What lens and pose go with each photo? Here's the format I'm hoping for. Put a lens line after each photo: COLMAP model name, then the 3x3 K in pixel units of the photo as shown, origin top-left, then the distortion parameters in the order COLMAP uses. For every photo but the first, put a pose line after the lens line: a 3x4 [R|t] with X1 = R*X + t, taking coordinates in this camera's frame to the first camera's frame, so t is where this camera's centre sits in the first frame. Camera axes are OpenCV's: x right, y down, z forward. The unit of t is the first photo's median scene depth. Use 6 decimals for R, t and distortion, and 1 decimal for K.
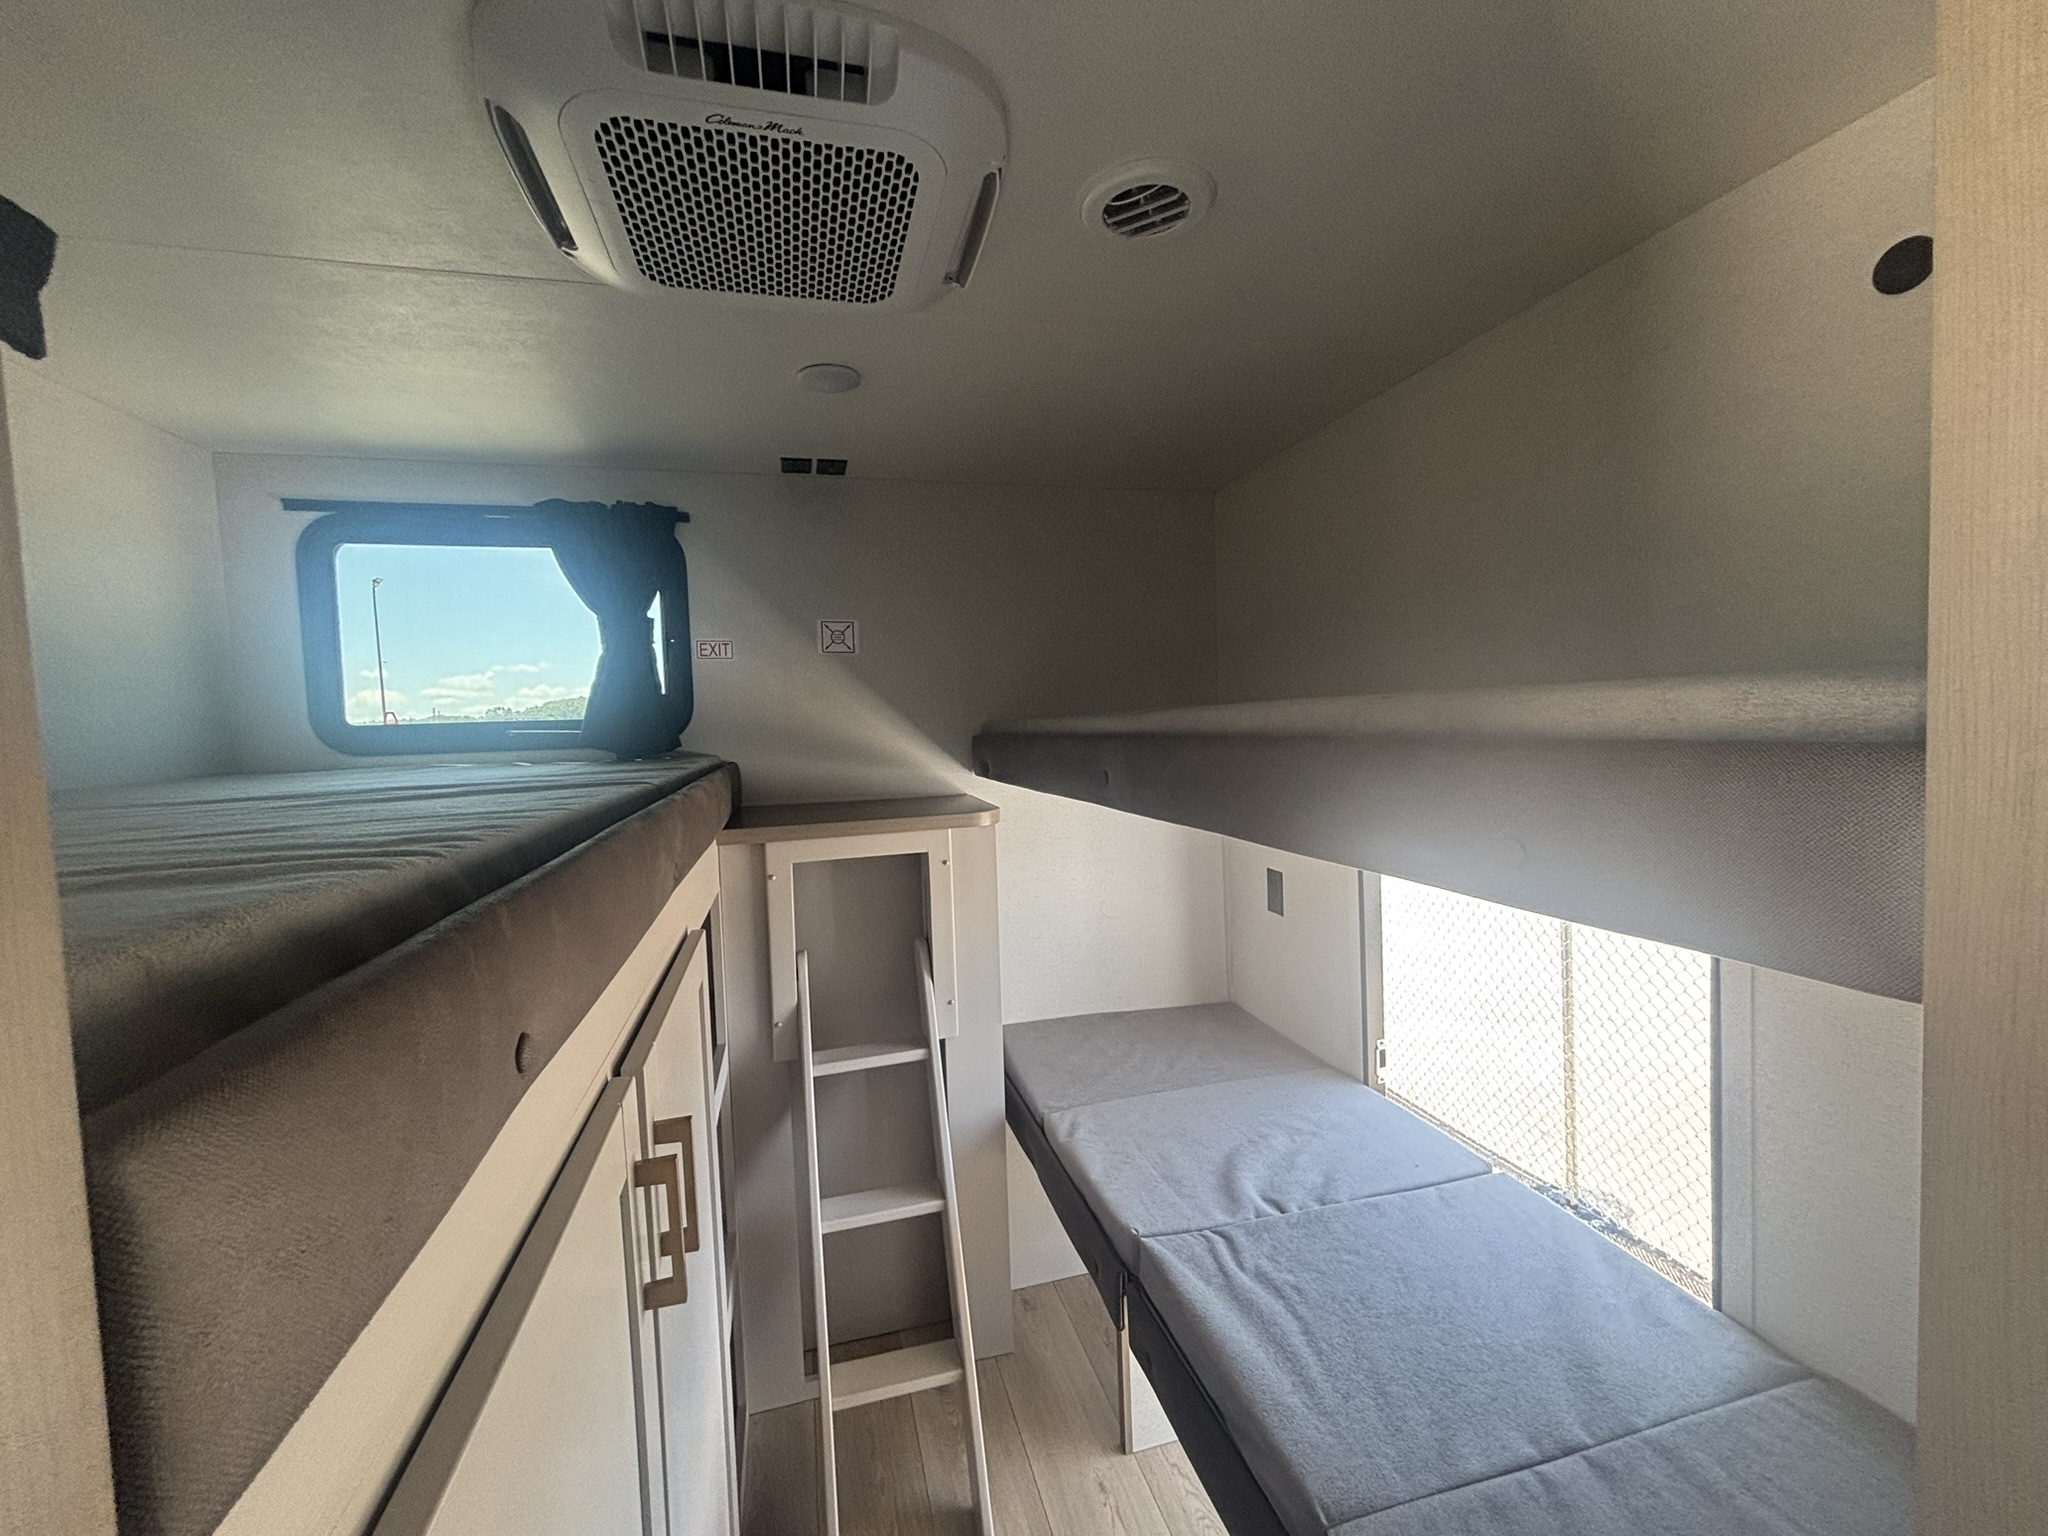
lens RADIAL K [[818.8, 0, 1019.4], [0, 818.8, 767.3], [0, 0, 1]] dist [-0.007717, 0.000188]
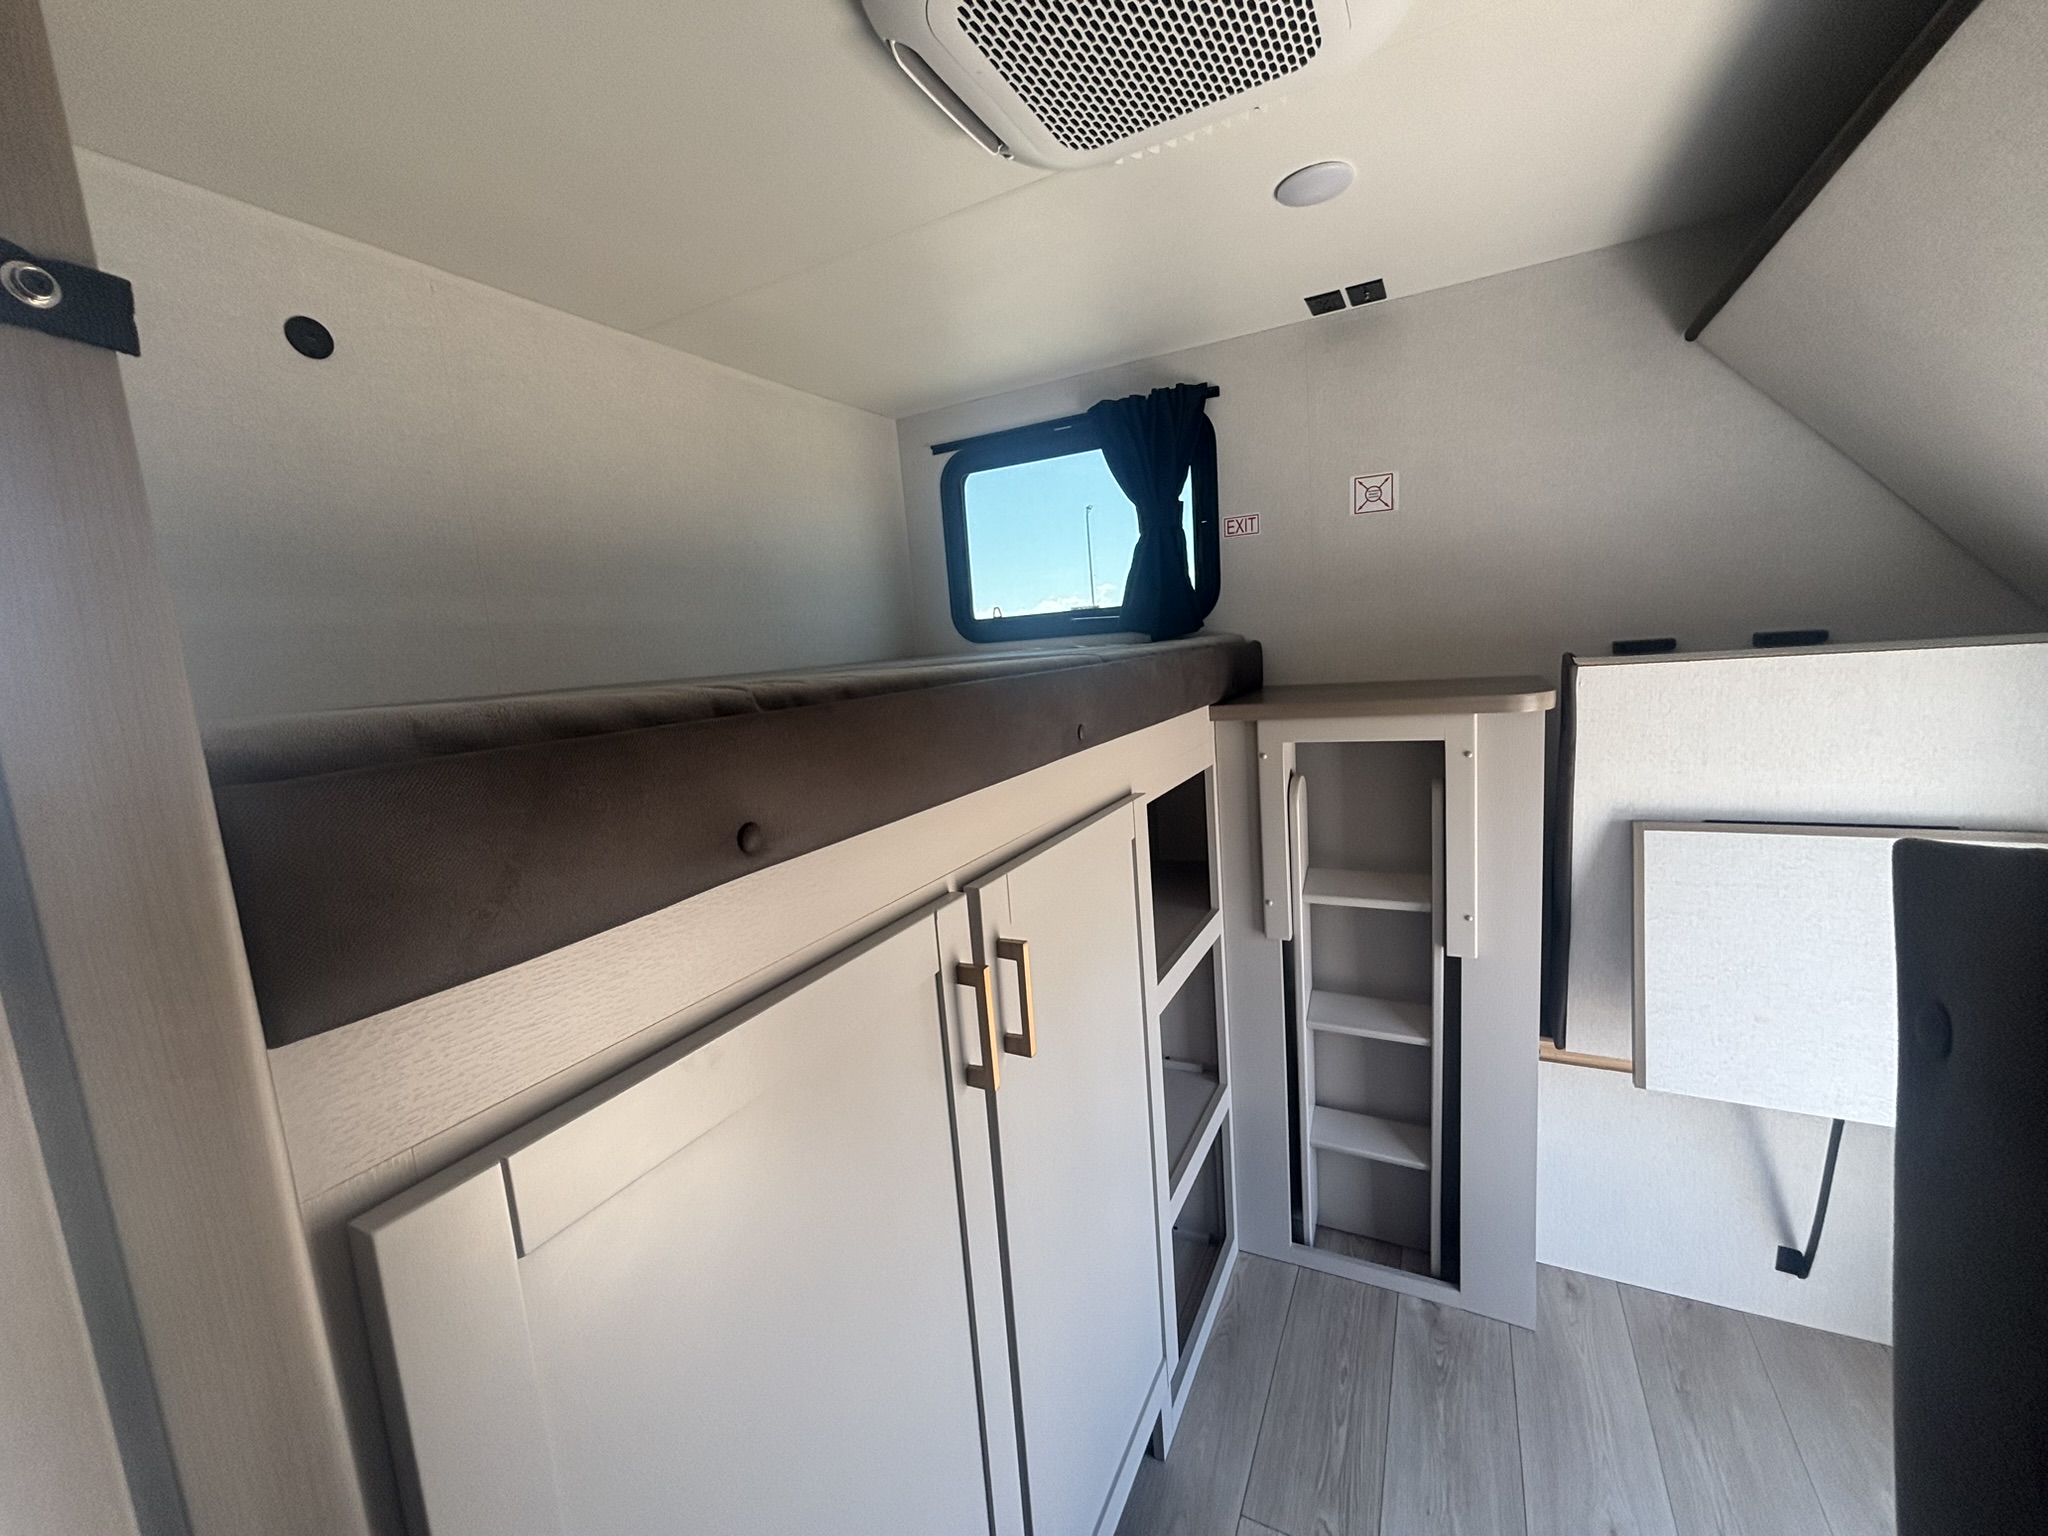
lens RADIAL K [[818.8, 0, 1019.4], [0, 818.8, 767.3], [0, 0, 1]] dist [-0.007717, 0.000188]
pose [[0.735016, 0.079753, -0.673343, 0.125674], [0.010610, 0.991584, 0.129028, 0.016086], [0.677966, -0.101982, 0.727984, 0.074258]]
